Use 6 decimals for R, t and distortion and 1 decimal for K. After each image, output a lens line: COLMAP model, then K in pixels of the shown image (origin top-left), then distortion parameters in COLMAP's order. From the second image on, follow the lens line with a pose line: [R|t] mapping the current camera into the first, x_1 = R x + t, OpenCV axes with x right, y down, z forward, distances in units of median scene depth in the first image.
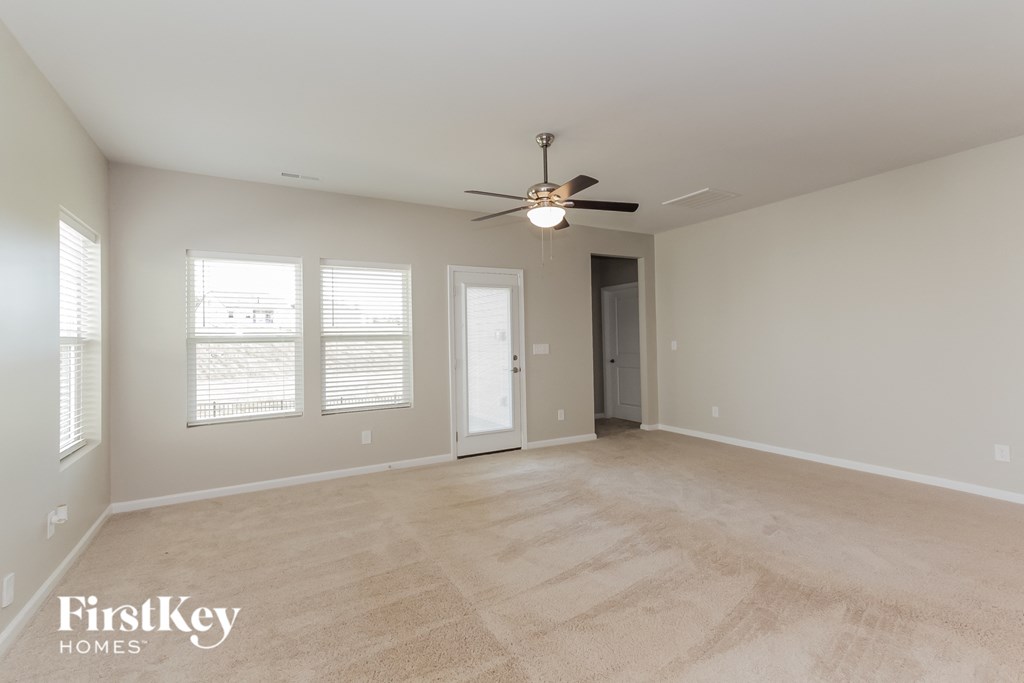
lens RADIAL K [[475.6, 0, 512.0], [0, 475.6, 341.5], [0, 0, 1]] dist [0.000880, -0.000042]
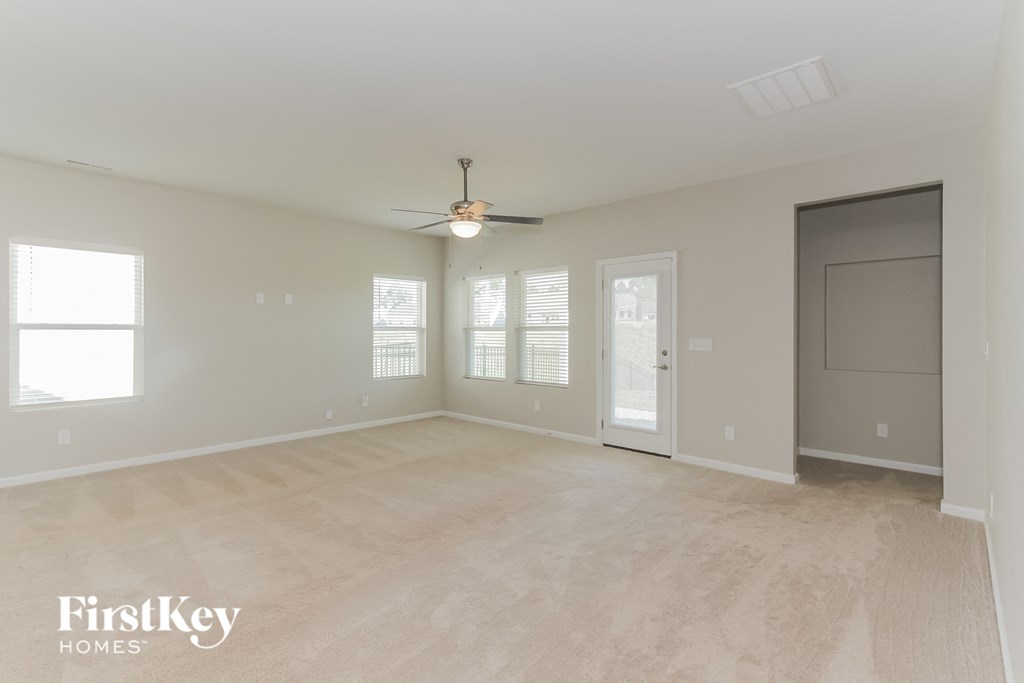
lens RADIAL K [[475.0, 0, 500.1], [0, 475.0, 341.4], [0, 0, 1]] dist [-0.004563, 0.000864]
pose [[0.288182, 0.039315, -0.956768, 0.801716], [-0.008915, 0.999224, 0.038374, -0.019380], [0.957534, -0.002530, 0.288309, 0.480739]]
